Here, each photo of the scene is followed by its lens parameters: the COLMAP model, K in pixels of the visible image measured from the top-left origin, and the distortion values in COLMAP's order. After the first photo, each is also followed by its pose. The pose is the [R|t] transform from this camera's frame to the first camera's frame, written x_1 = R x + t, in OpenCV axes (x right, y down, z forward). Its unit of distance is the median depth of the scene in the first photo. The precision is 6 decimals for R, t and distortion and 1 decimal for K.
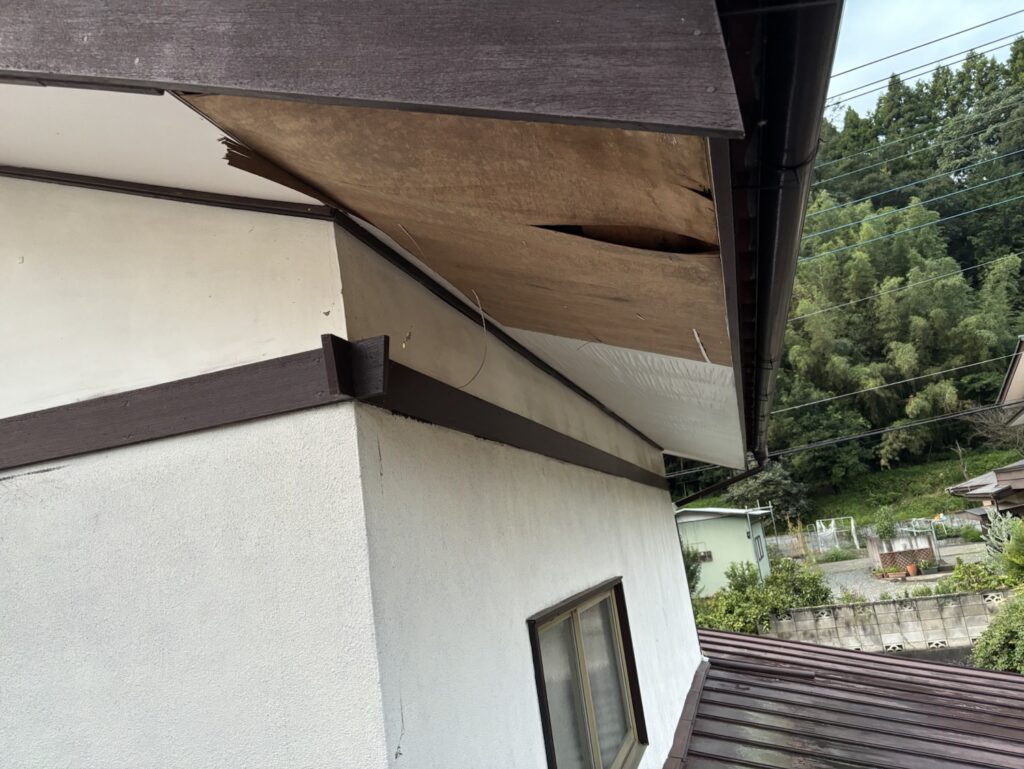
lens RADIAL K [[771.3, 0, 506.4], [0, 771.3, 376.3], [0, 0, 1]] dist [0.019179, 0.009968]
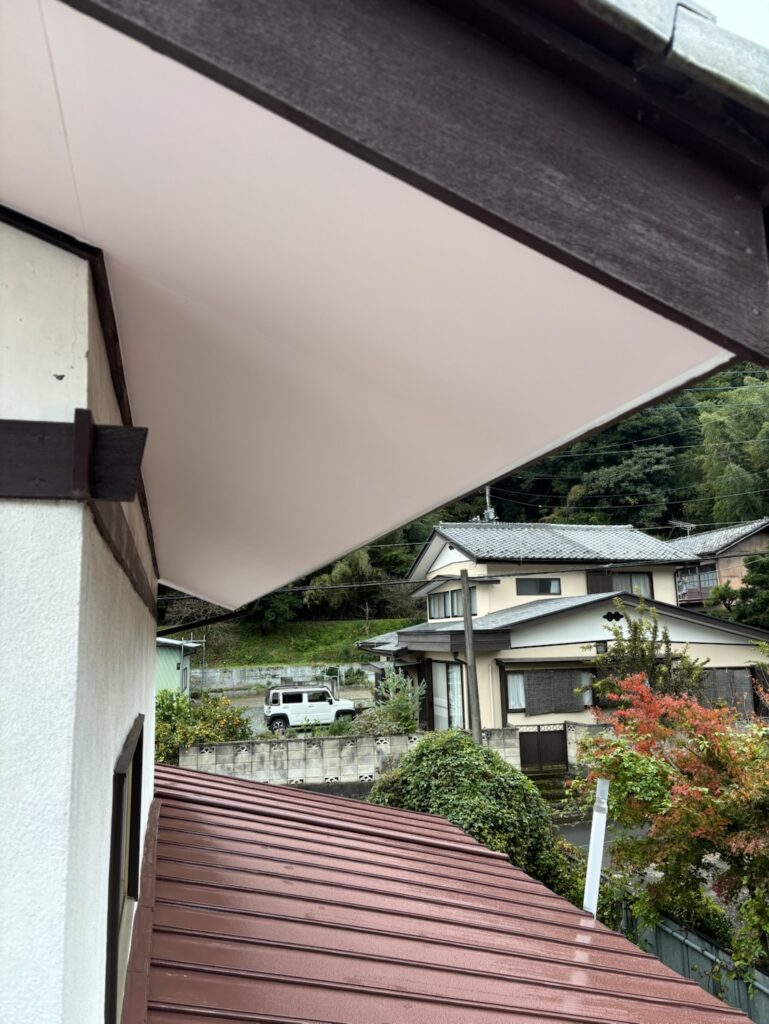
lens RADIAL K [[771.3, 0, 384.5], [0, 771.3, 512.0], [0, 0, 1]] dist [0.019179, 0.009968]
pose [[0.839084, 0.201255, 0.505404, -0.337645], [-0.205866, 0.977430, -0.047435, 0.017465], [-0.503544, -0.064243, 0.861578, 0.201478]]
